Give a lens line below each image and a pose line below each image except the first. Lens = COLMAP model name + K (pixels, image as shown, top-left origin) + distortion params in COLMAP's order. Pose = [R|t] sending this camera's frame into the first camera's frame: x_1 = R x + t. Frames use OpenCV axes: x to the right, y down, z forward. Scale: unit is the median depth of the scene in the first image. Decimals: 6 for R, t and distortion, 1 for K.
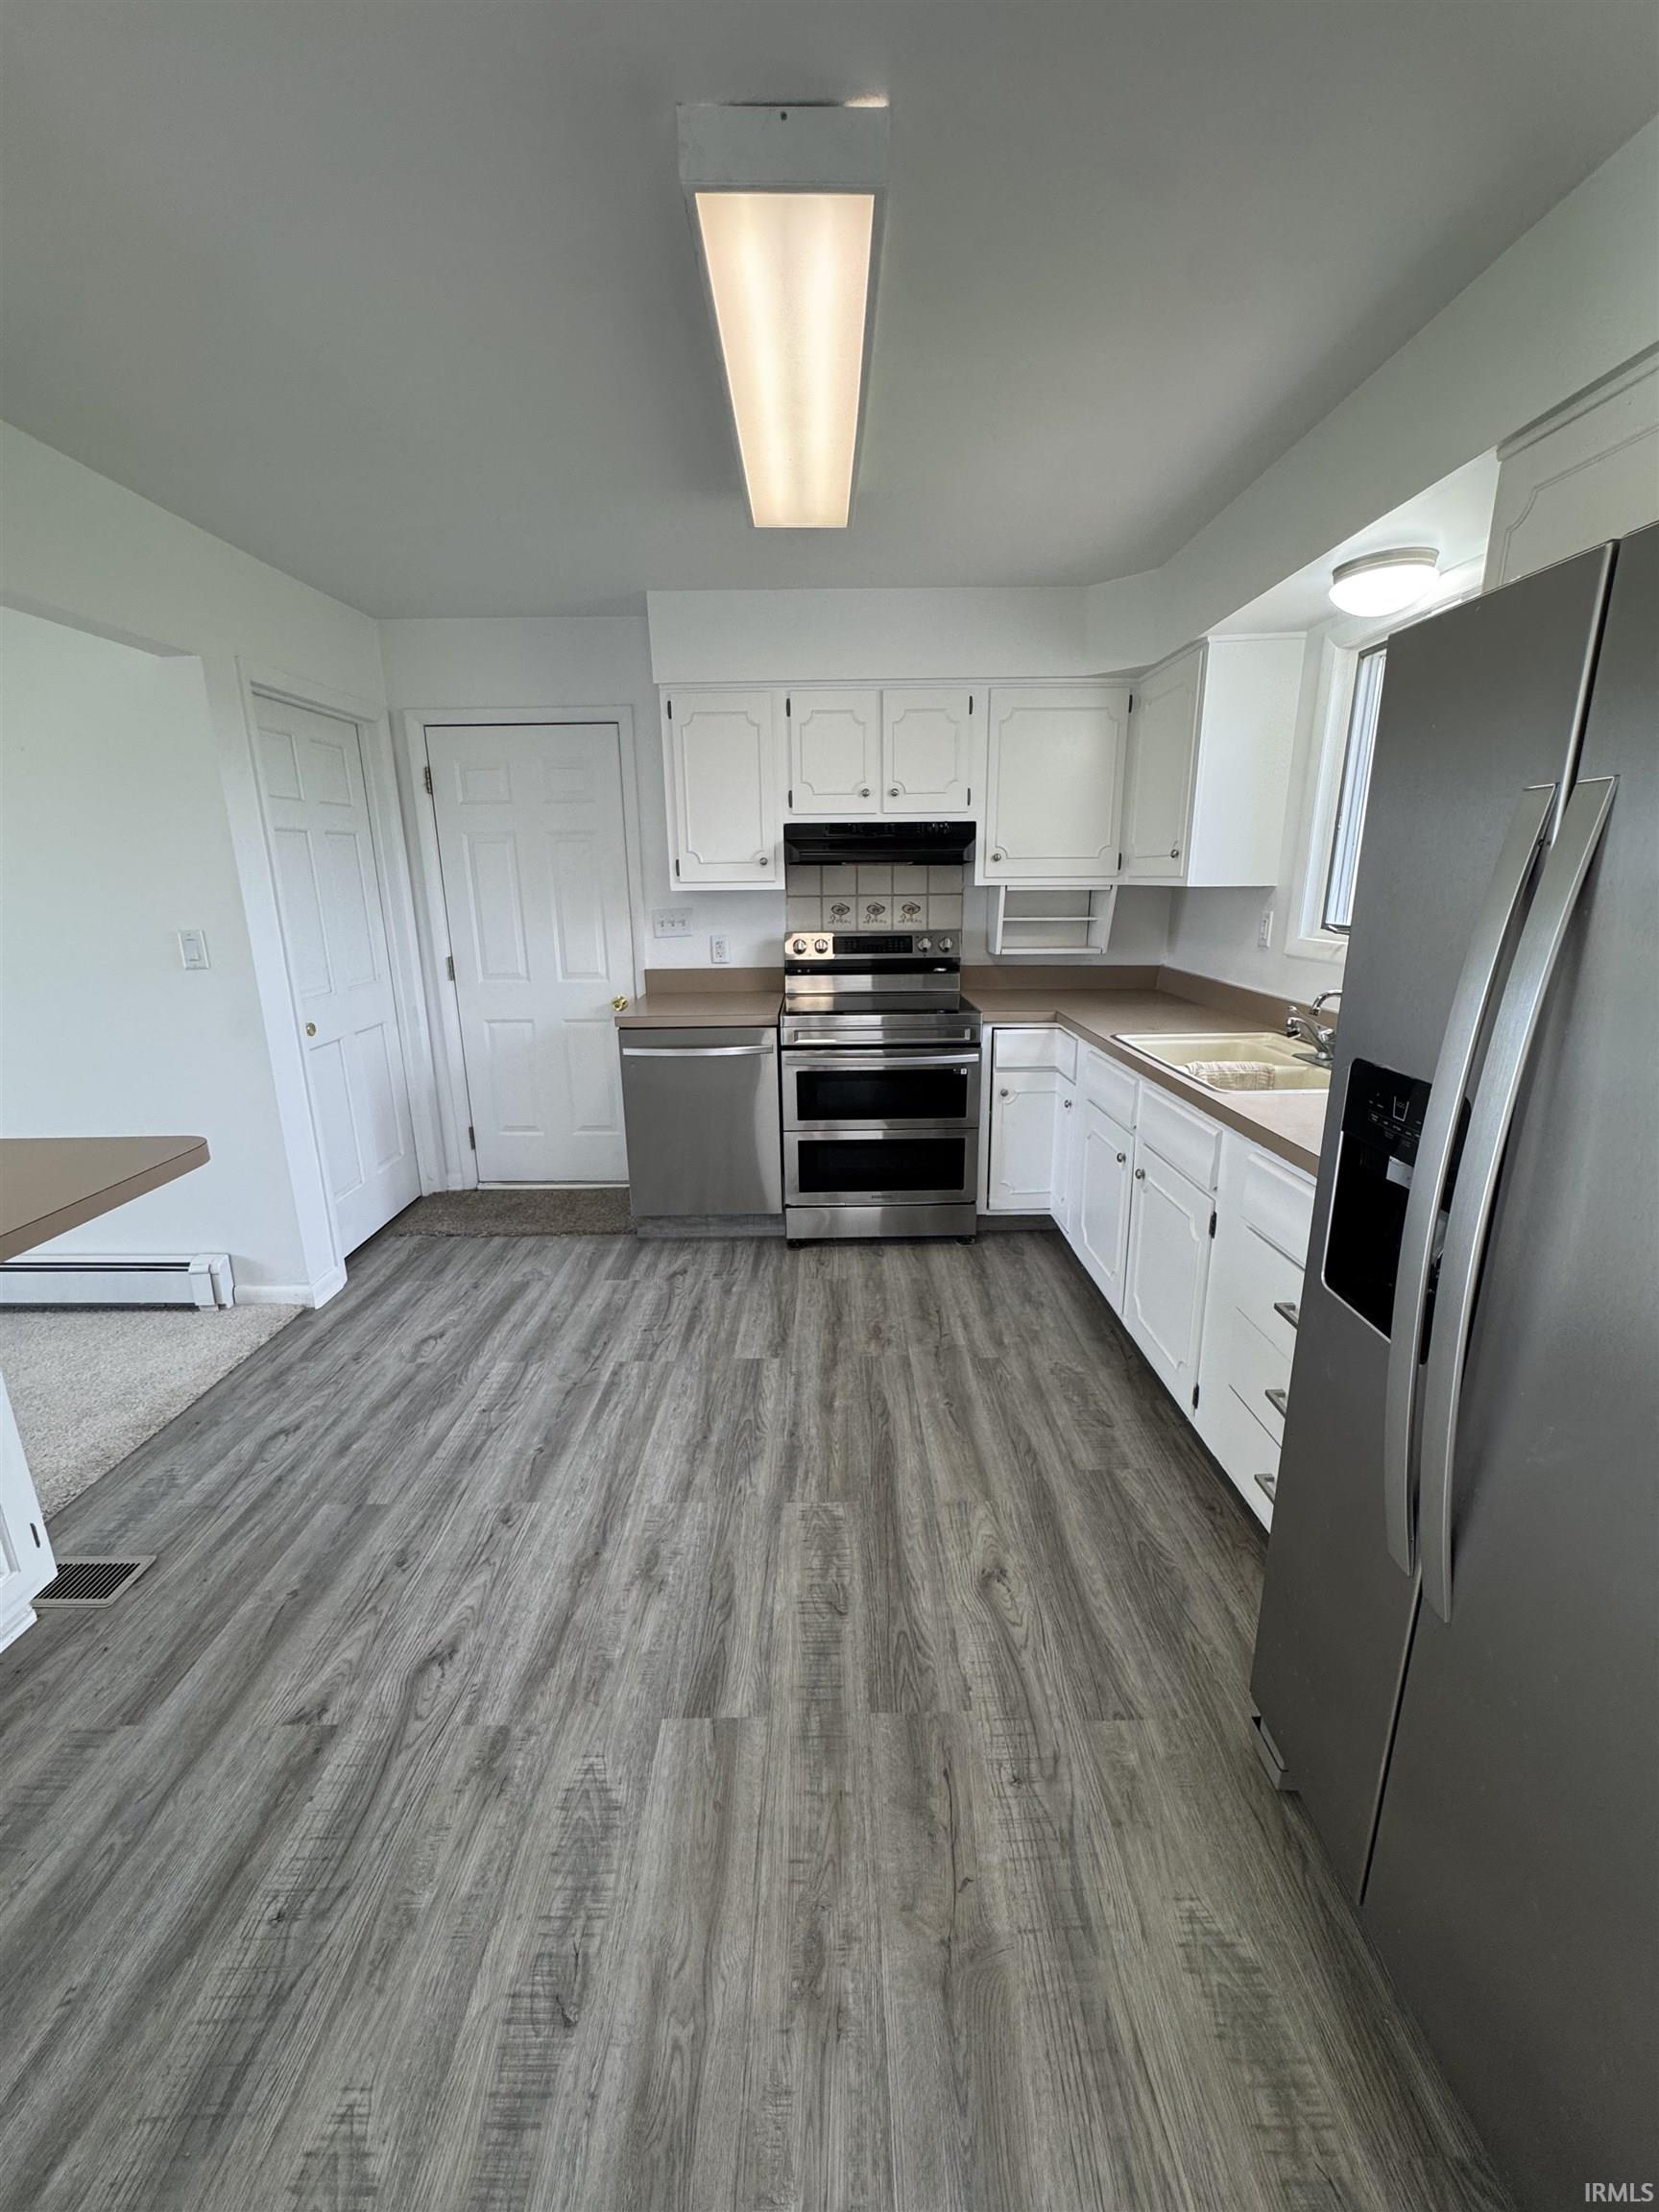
lens RADIAL K [[883.9, 0, 838.8], [0, 883.9, 1106.6], [0, 0, 1]] dist [-0.002827, 0.000067]
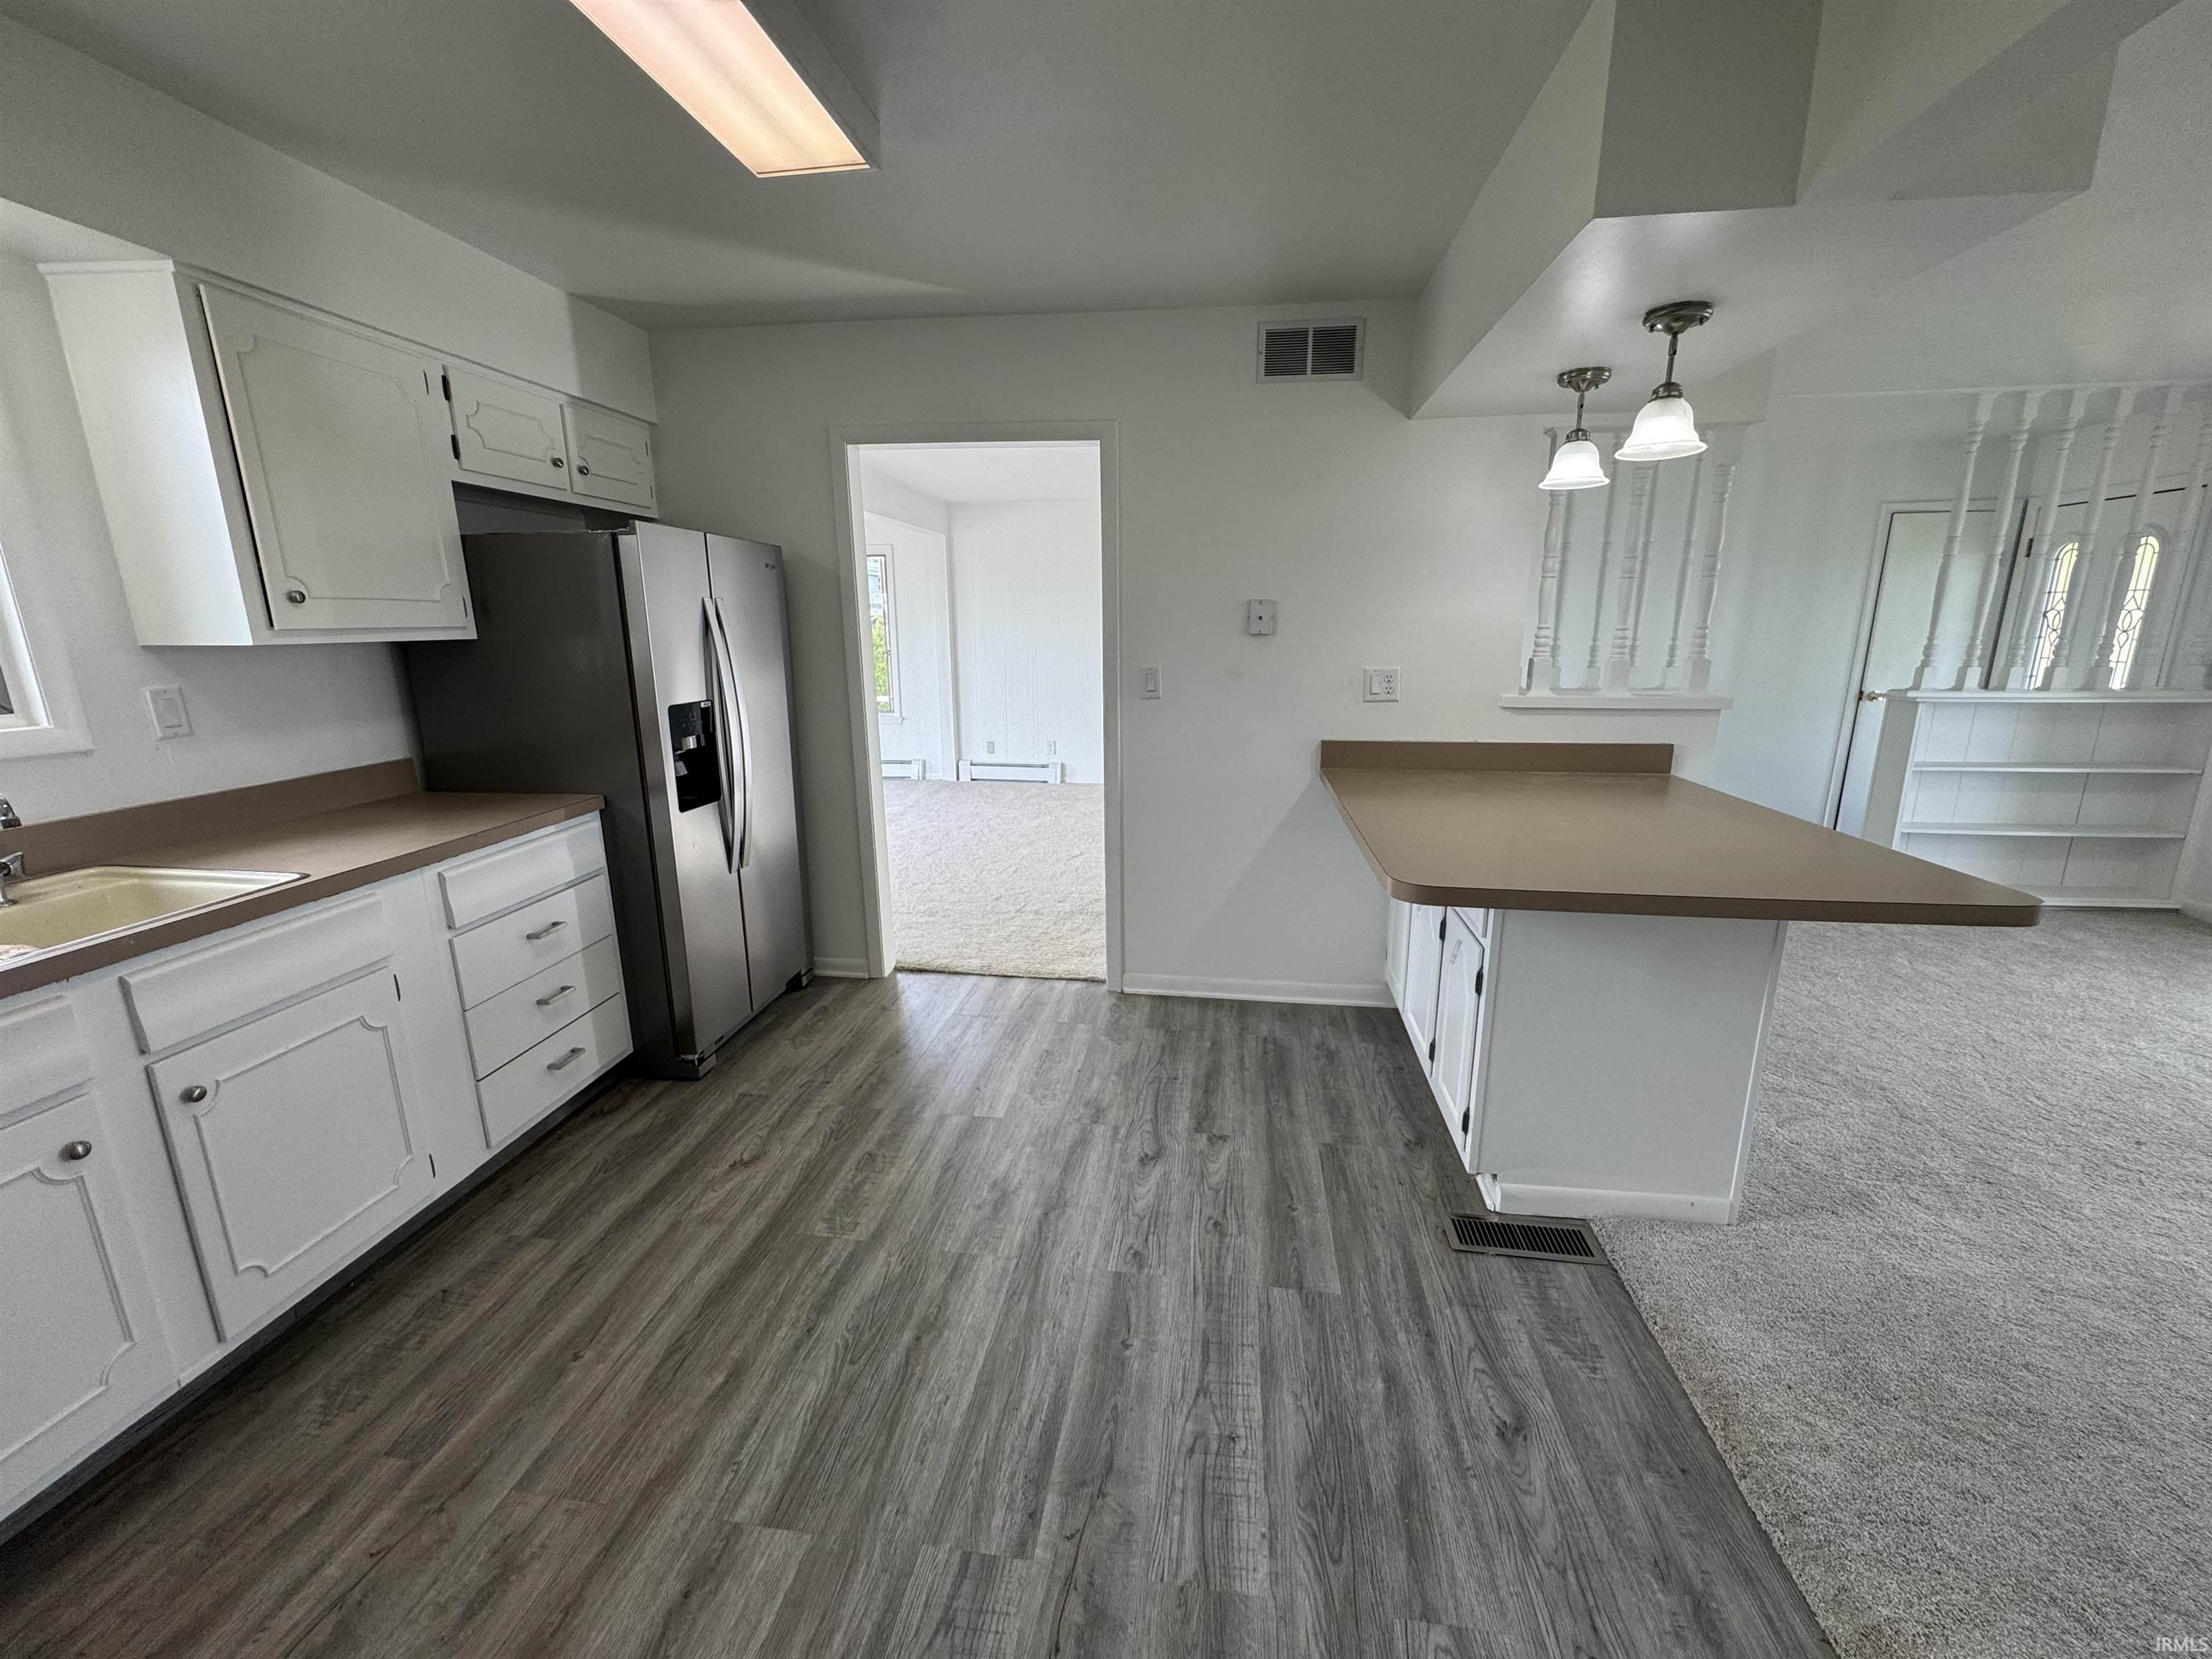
lens RADIAL K [[883.9, 0, 1110.9], [0, 883.9, 825.0], [0, 0, 1]] dist [-0.002827, 0.000067]
pose [[-0.989204, -0.016195, 0.145645, -0.468170], [0.052818, 0.887672, 0.457437, -0.408803], [-0.136693, 0.460191, -0.877234, 1.599718]]
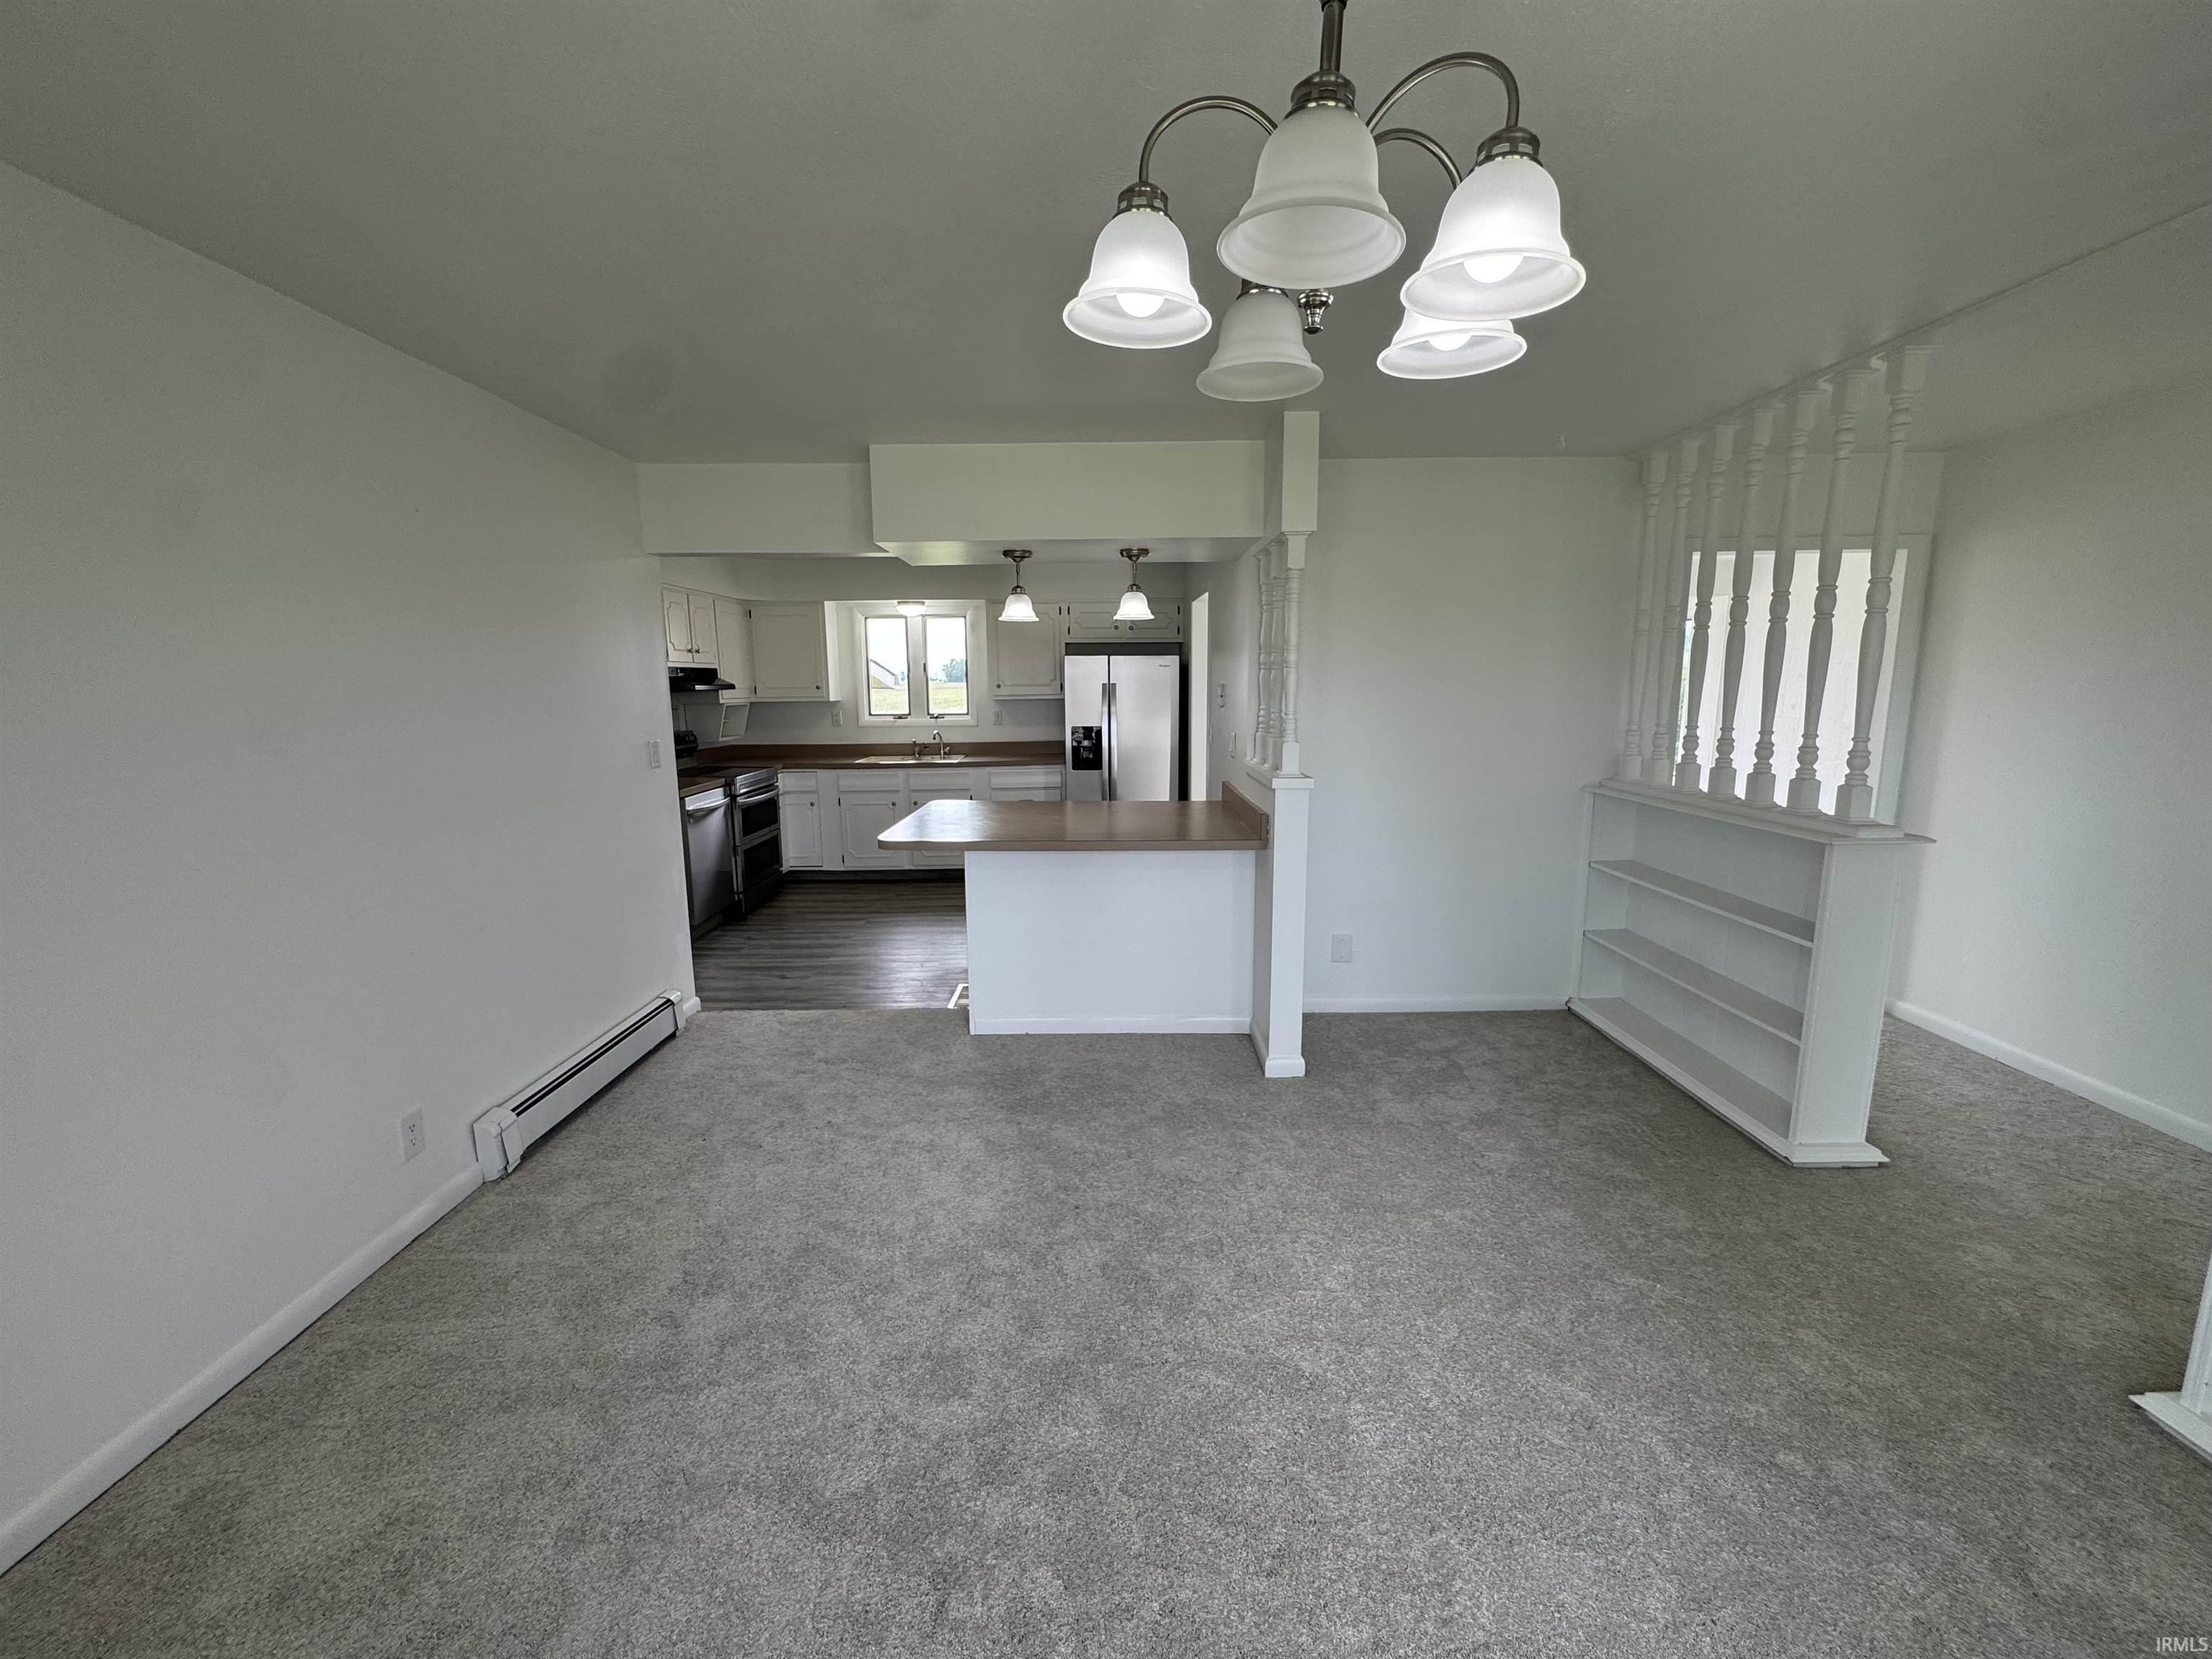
lens RADIAL K [[883.9, 0, 1104.8], [0, 883.9, 820.7], [0, 0, 1]] dist [-0.002827, 0.000067]
pose [[0.008502, -0.144254, 0.989504, -2.727932], [0.259269, 0.956018, 0.137145, -0.110209], [-0.965768, 0.255382, 0.045529, 0.382901]]
